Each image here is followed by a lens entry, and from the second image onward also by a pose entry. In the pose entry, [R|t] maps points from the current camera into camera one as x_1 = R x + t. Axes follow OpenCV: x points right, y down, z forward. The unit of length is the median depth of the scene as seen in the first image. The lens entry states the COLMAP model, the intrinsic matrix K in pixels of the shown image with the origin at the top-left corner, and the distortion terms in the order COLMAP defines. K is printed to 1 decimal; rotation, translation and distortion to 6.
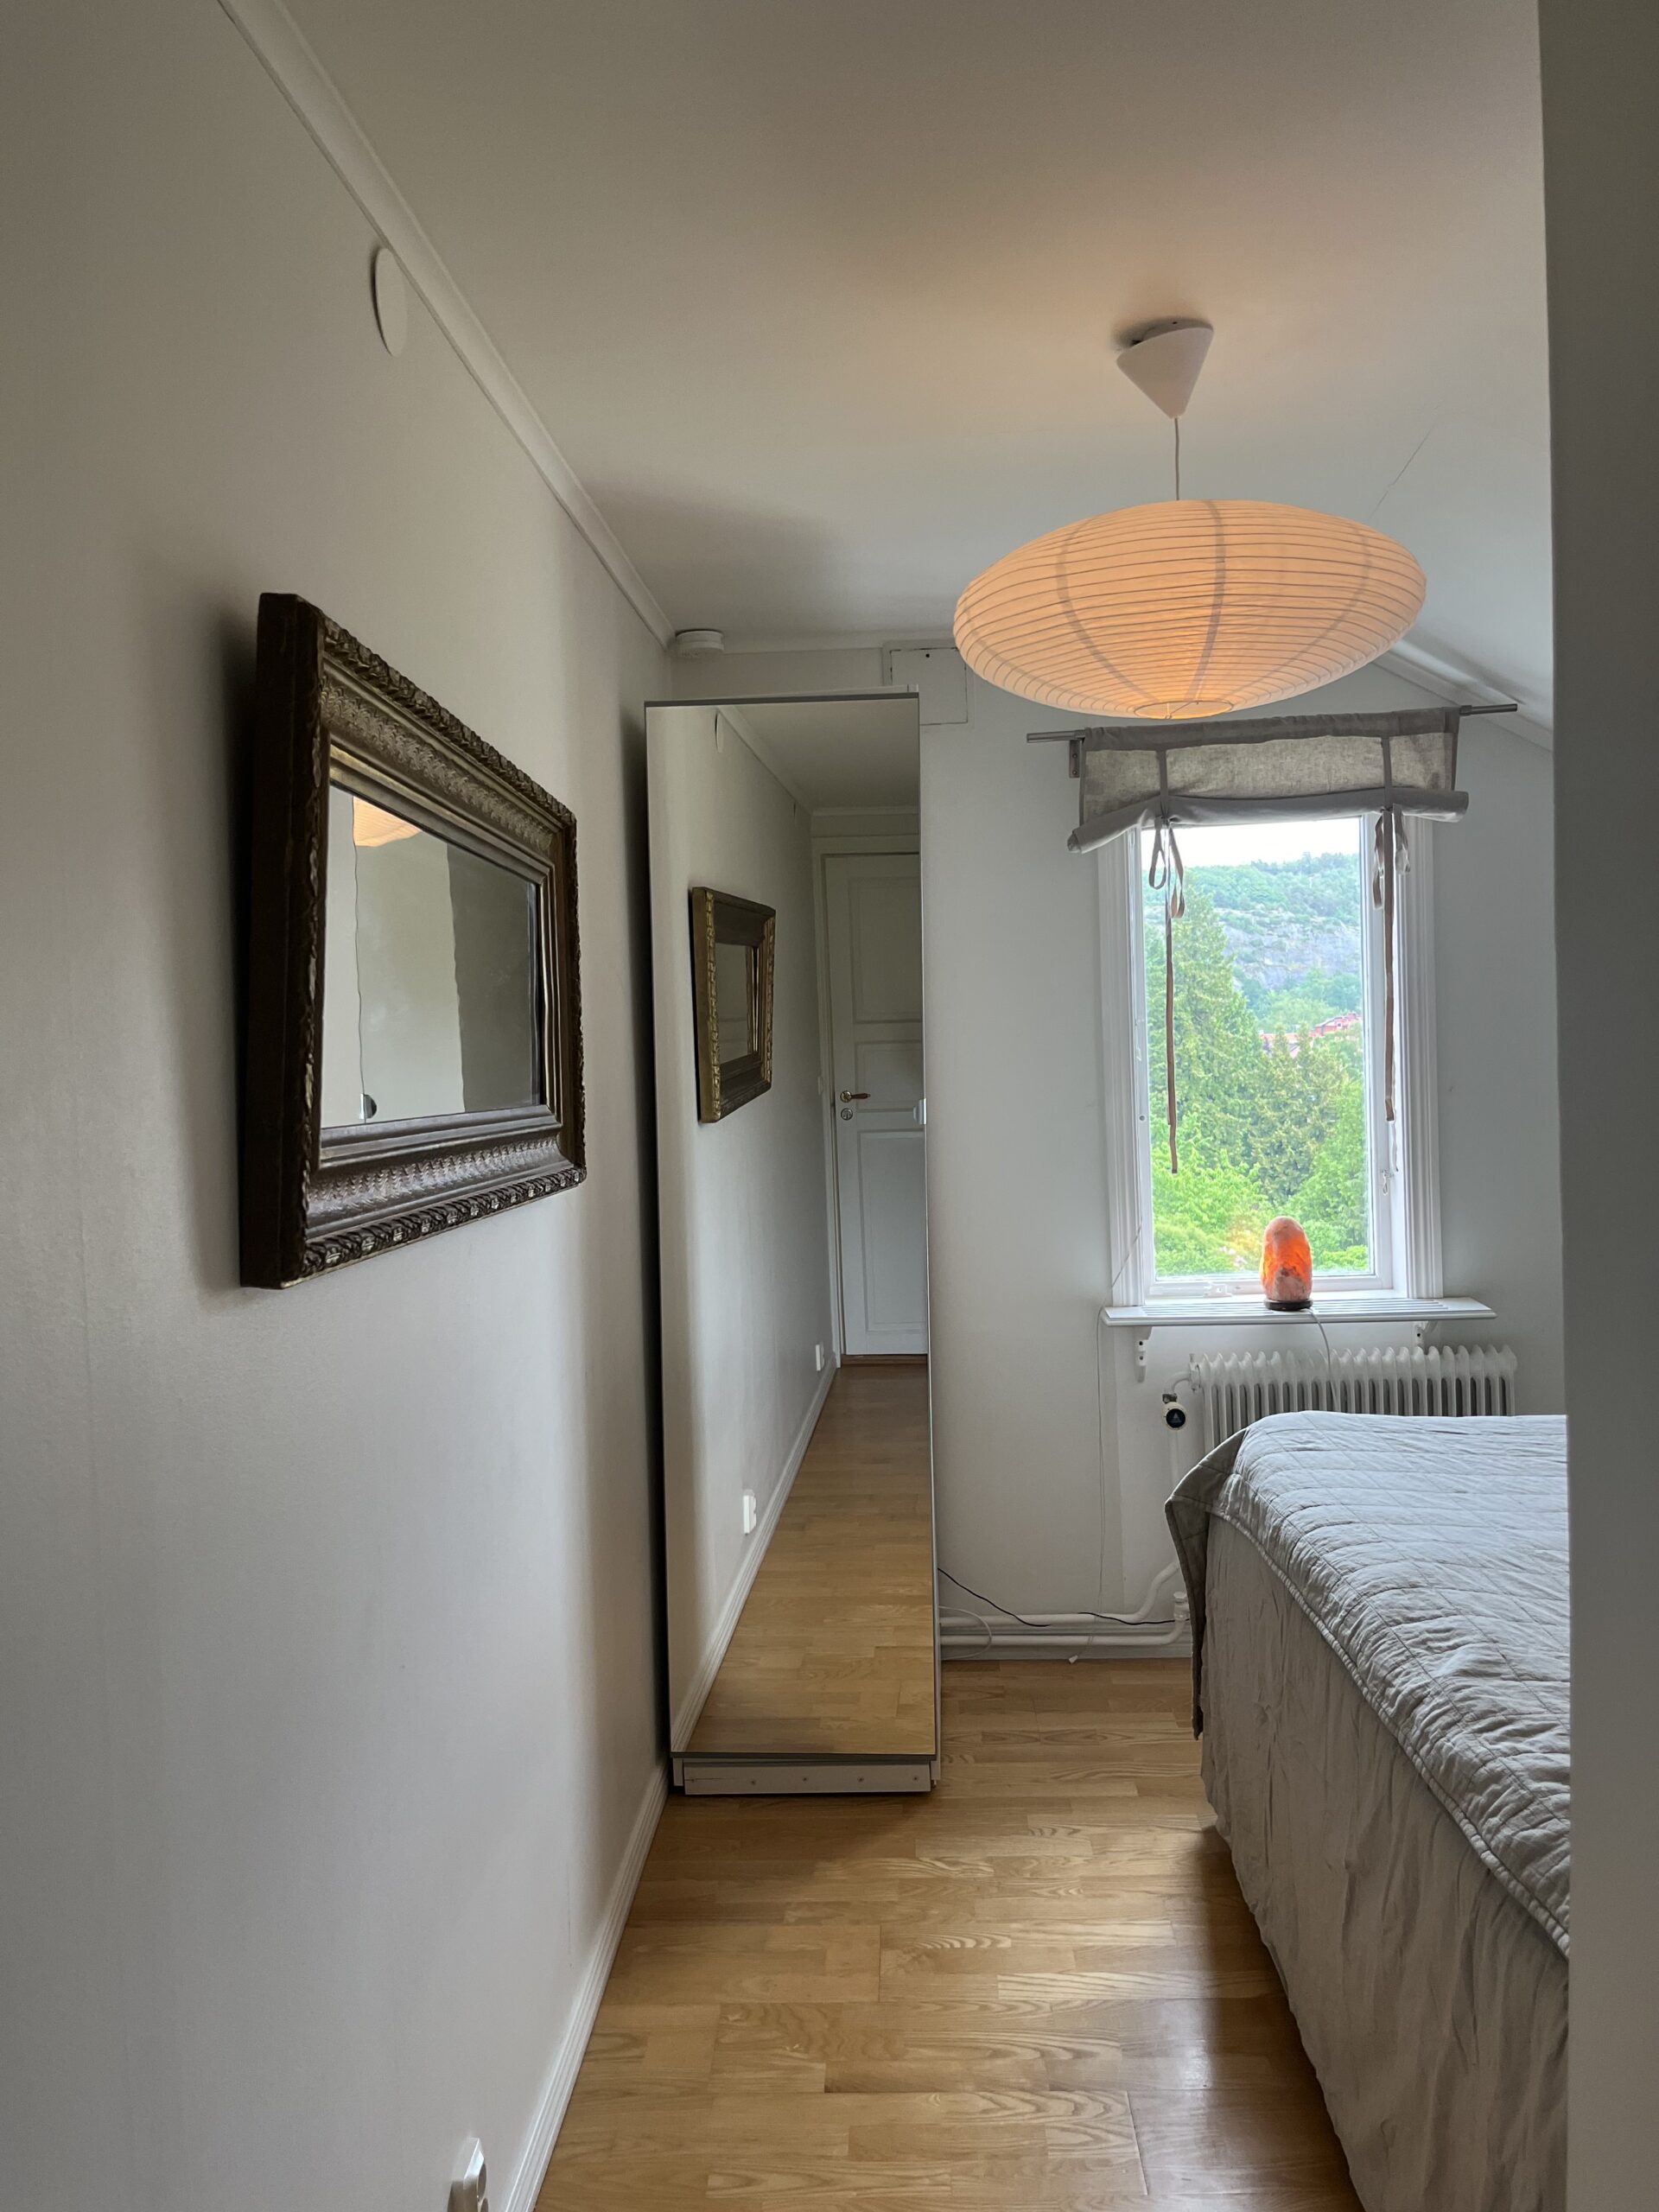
lens RADIAL K [[1684.7, 0, 827.8], [0, 1684.7, 1115.2], [0, 0, 1]] dist [0.056075, -0.089148]
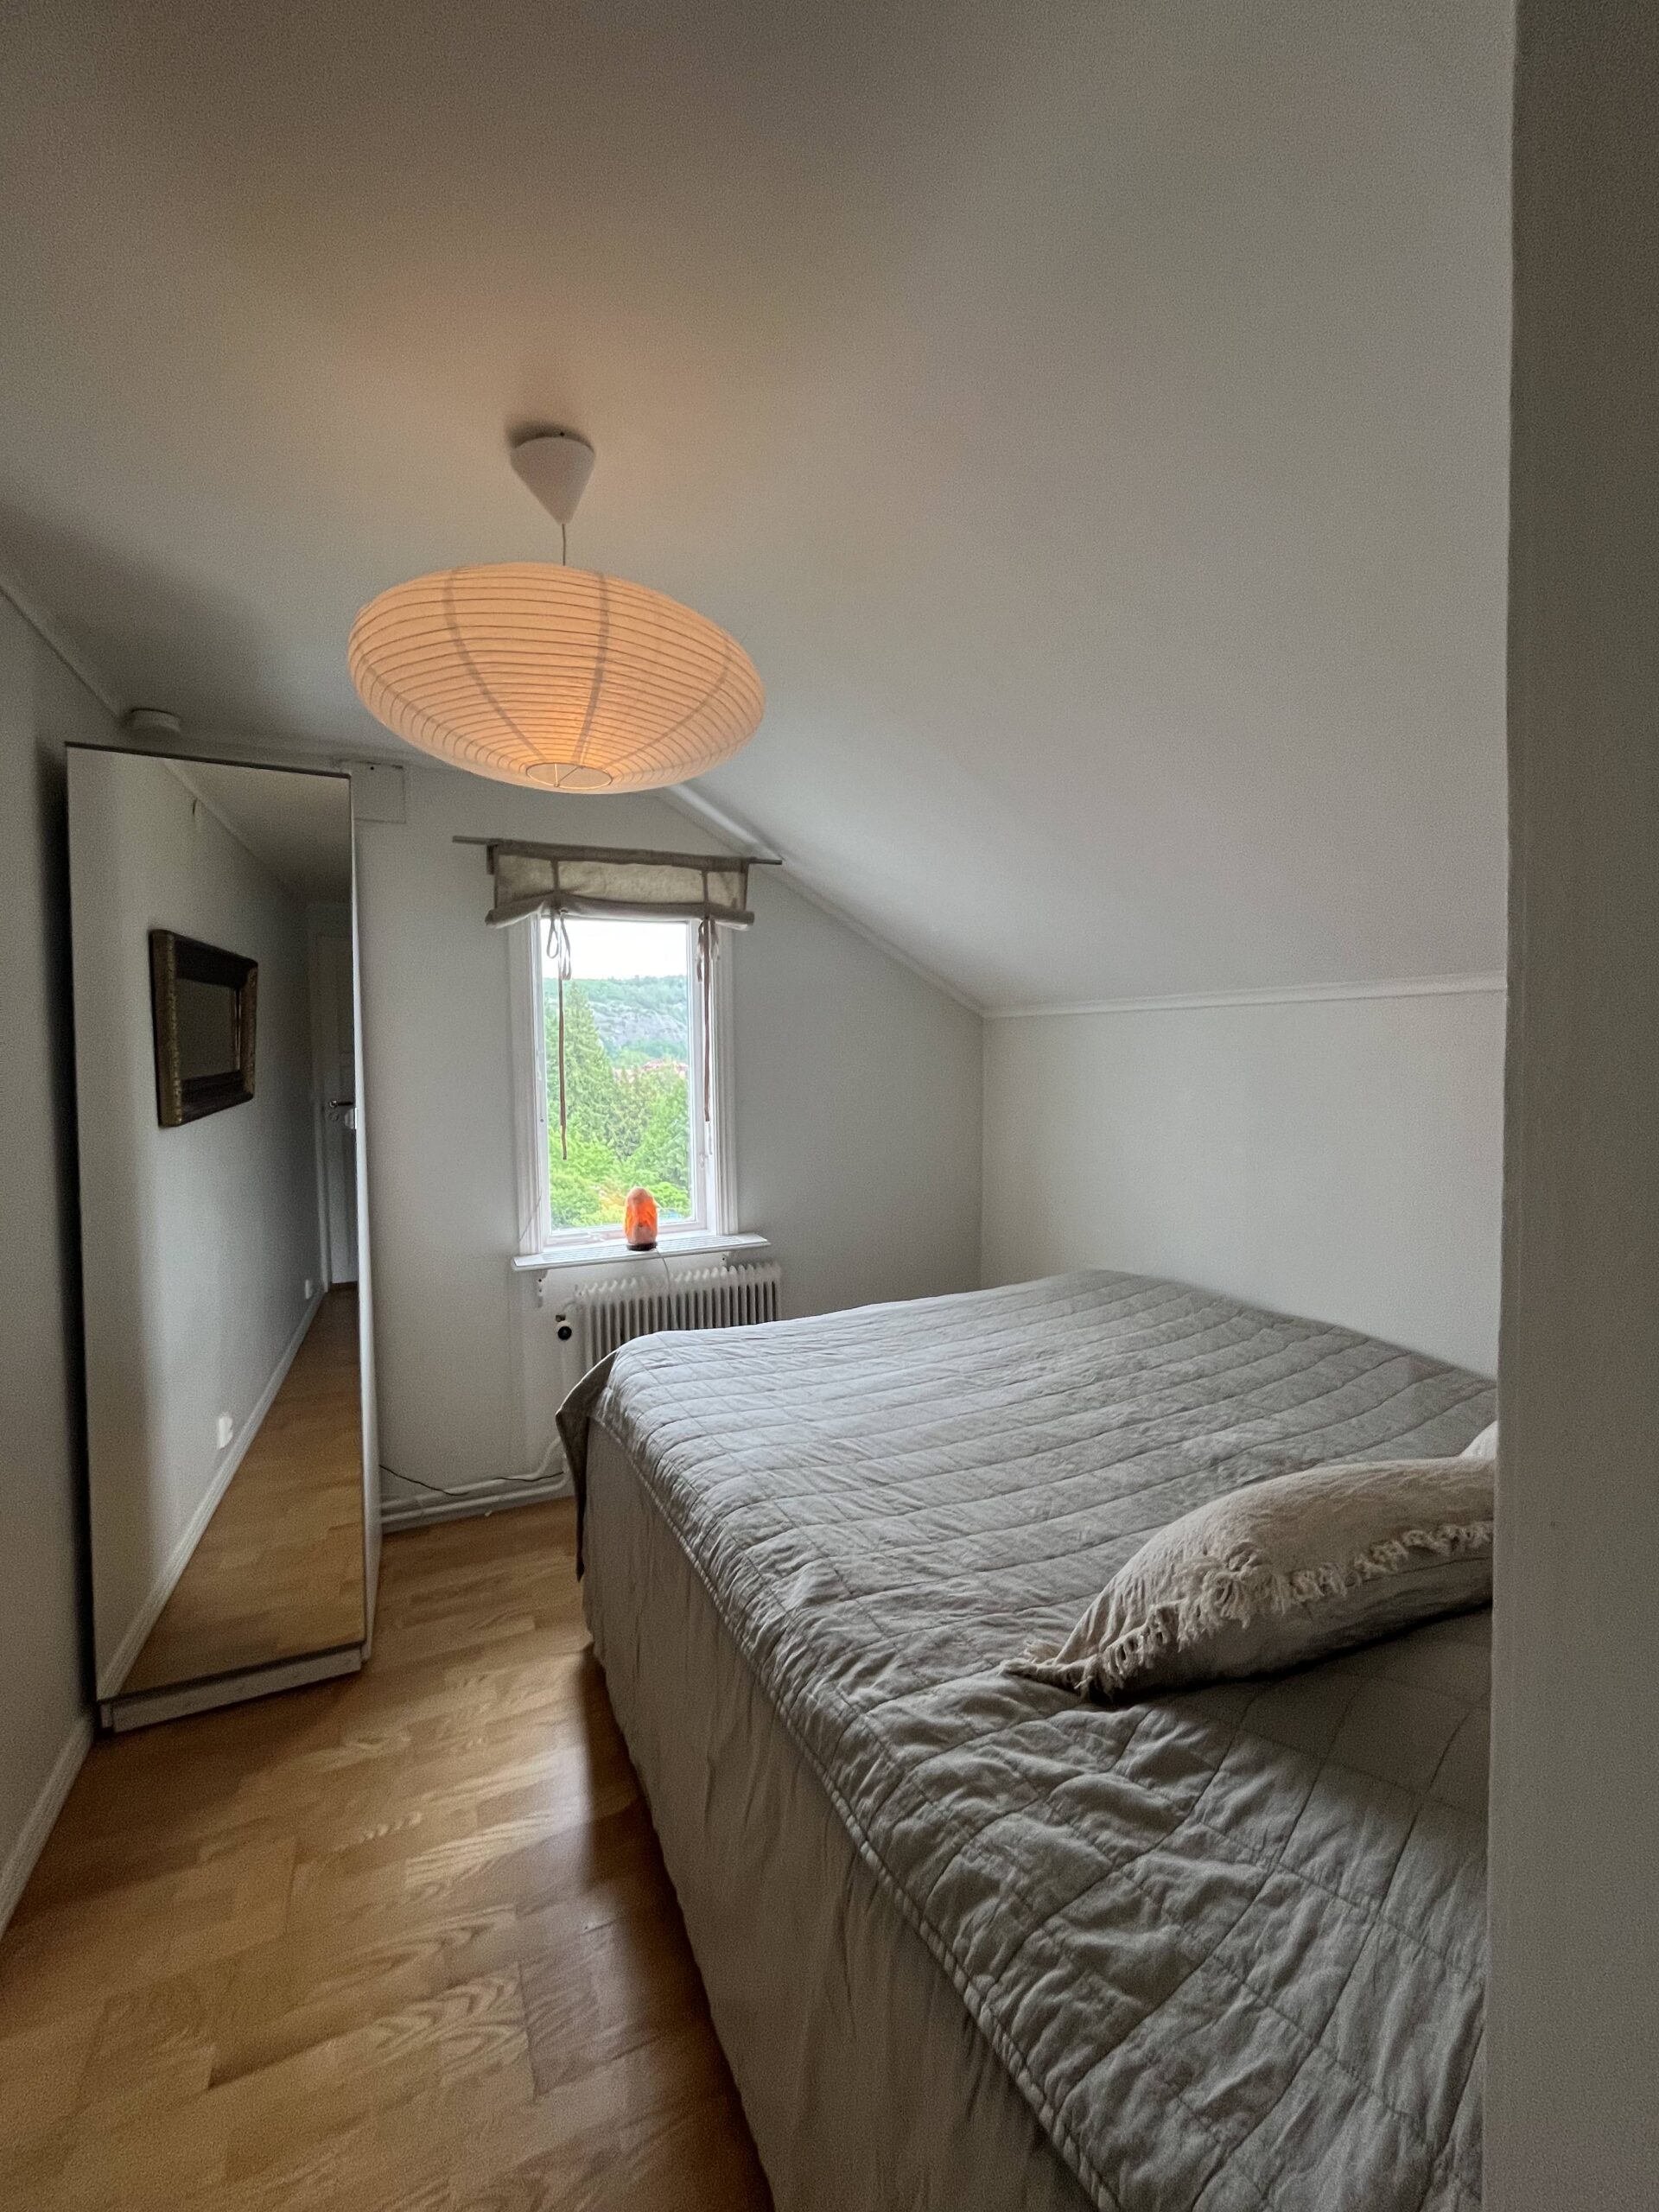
lens RADIAL K [[905.9, 0, 820.4], [0, 905.9, 1098.8], [0, 0, 1]] dist [-0.000200, 0.000428]
pose [[0.888981, 0.004091, 0.457925, 0.057552], [0.003119, 0.999883, -0.014986, -0.005742], [-0.457933, 0.014751, 0.888864, 0.270649]]
